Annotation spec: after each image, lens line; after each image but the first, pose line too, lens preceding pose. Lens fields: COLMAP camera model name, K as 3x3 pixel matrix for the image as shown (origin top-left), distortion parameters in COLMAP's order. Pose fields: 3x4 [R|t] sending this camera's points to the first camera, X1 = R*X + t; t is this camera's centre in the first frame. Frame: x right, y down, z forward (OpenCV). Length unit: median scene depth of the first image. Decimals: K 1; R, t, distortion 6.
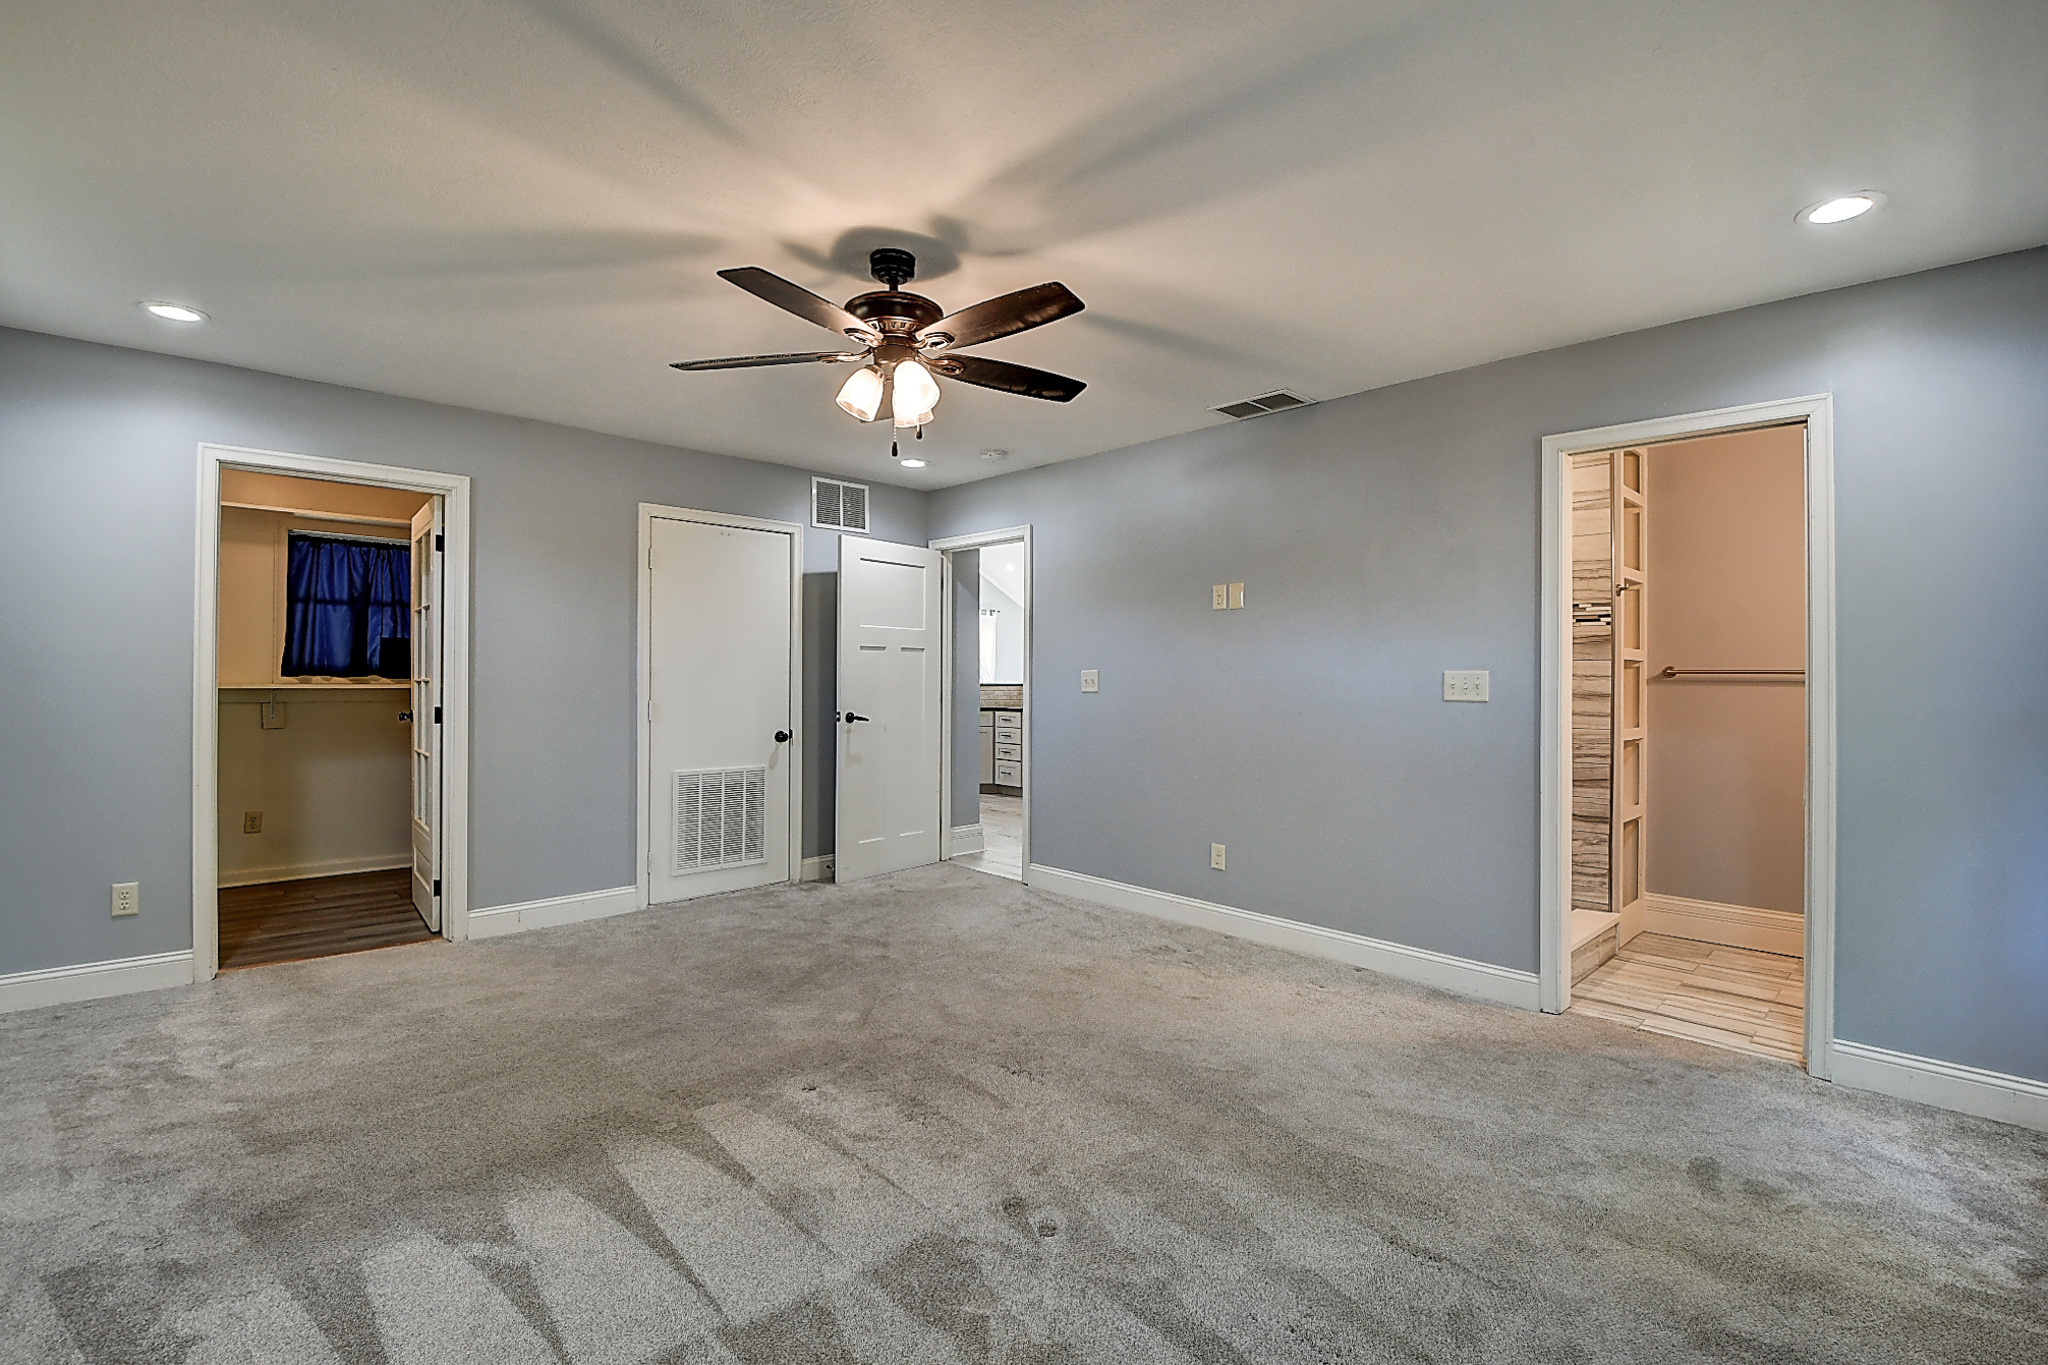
lens RADIAL K [[903.3, 0, 1027.3], [0, 903.3, 696.8], [0, 0, 1]] dist [0.001830, -0.016316]
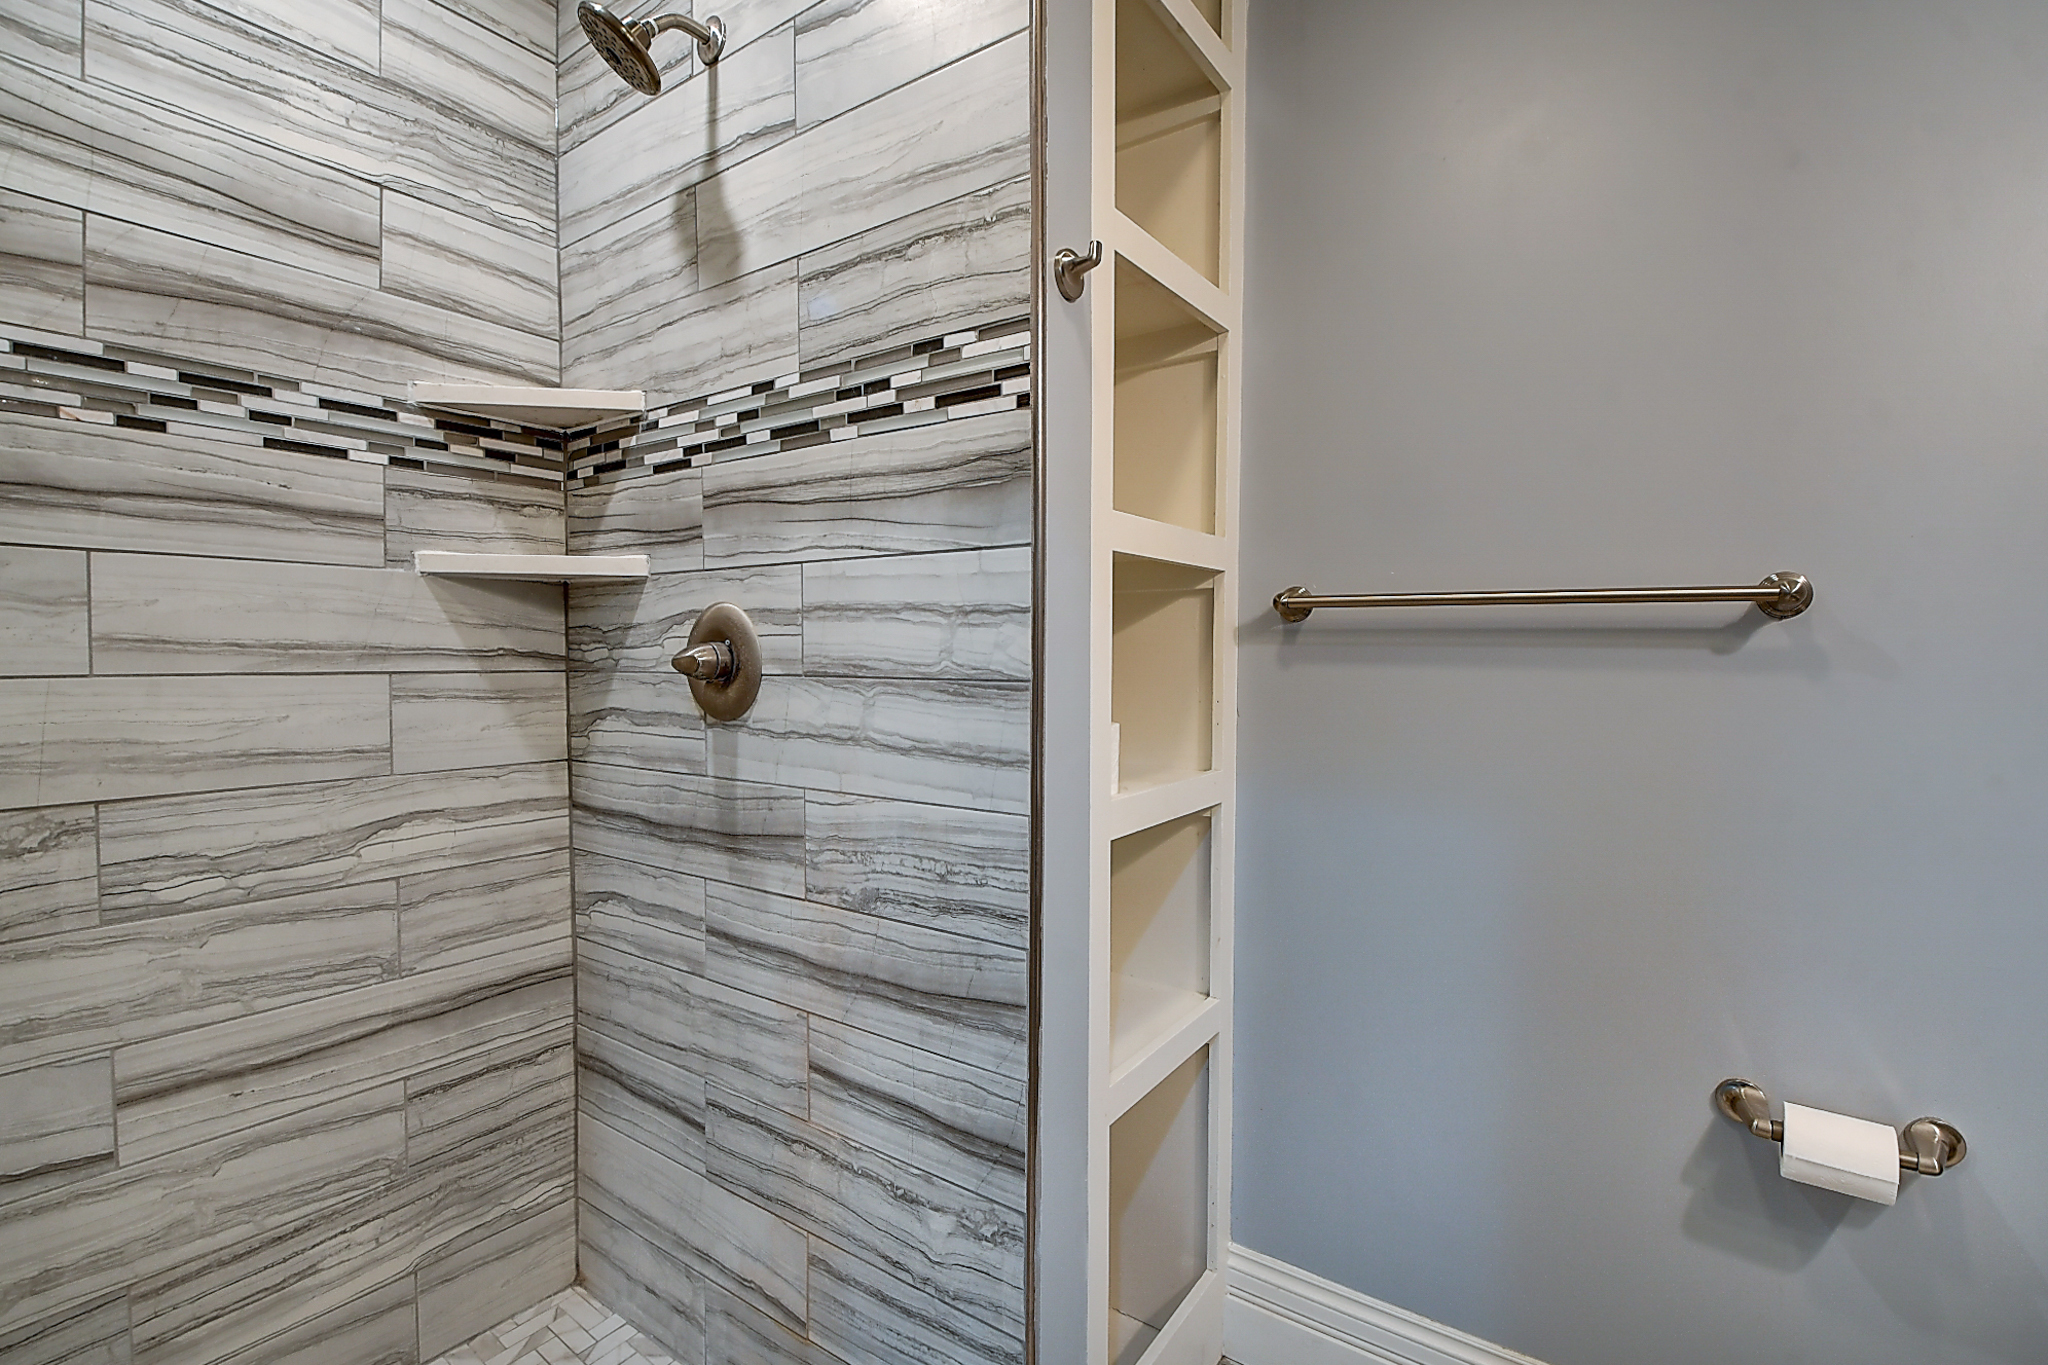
lens RADIAL K [[903.3, 0, 1027.3], [0, 903.3, 696.8], [0, 0, 1]] dist [0.001830, -0.016316]
pose [[0.980480, -0.011049, 0.196307, 0.596264], [0.002365, 0.999010, 0.044415, -0.009287], [-0.196603, -0.043084, 0.979536, 0.748903]]
